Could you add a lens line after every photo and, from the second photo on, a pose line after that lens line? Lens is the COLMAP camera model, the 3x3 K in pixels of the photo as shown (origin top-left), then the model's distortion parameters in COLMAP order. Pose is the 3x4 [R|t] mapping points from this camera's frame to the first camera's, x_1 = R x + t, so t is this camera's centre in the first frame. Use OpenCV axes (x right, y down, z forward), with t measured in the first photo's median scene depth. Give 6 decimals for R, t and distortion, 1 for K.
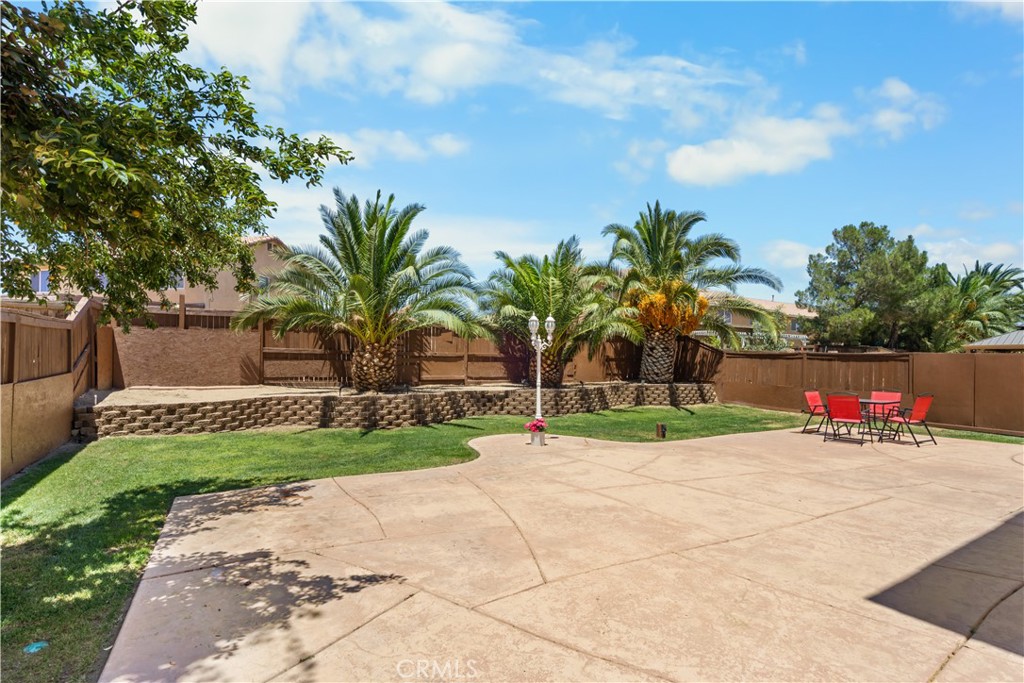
lens RADIAL K [[462.6, 0, 511.3], [0, 462.6, 346.1], [0, 0, 1]] dist [0.002700, -0.002472]
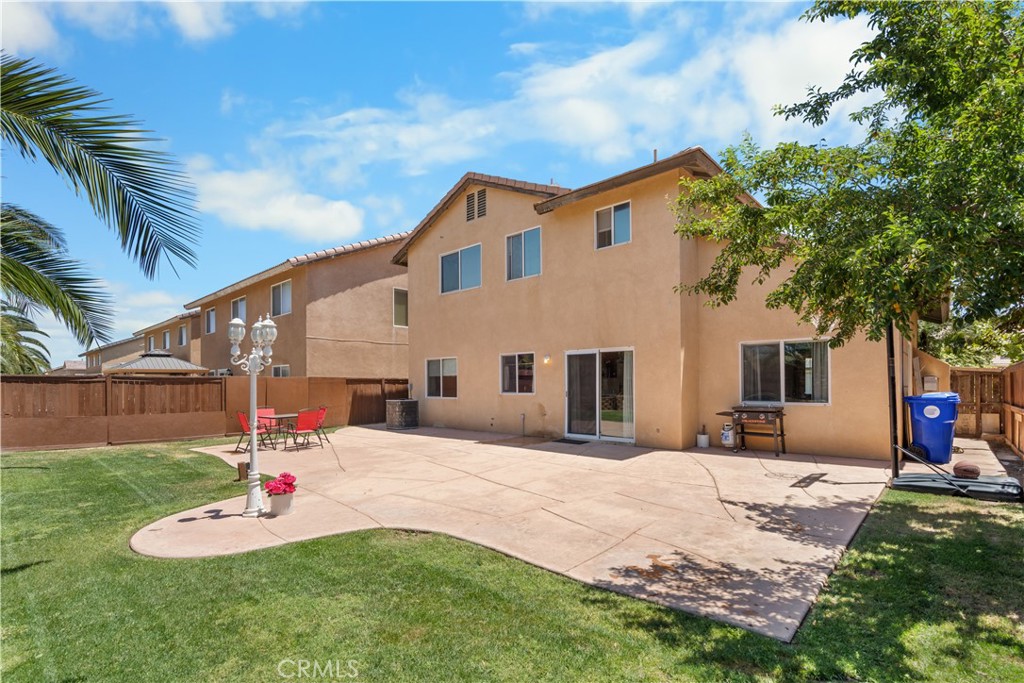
lens RADIAL K [[462.6, 0, 511.4], [0, 462.6, 340.5], [0, 0, 1]] dist [0.002700, -0.002472]
pose [[-0.262015, 0.078419, 0.961872, -1.352291], [-0.022802, 0.995912, -0.087406, 0.025340], [-0.964794, -0.044835, -0.259156, 1.666270]]
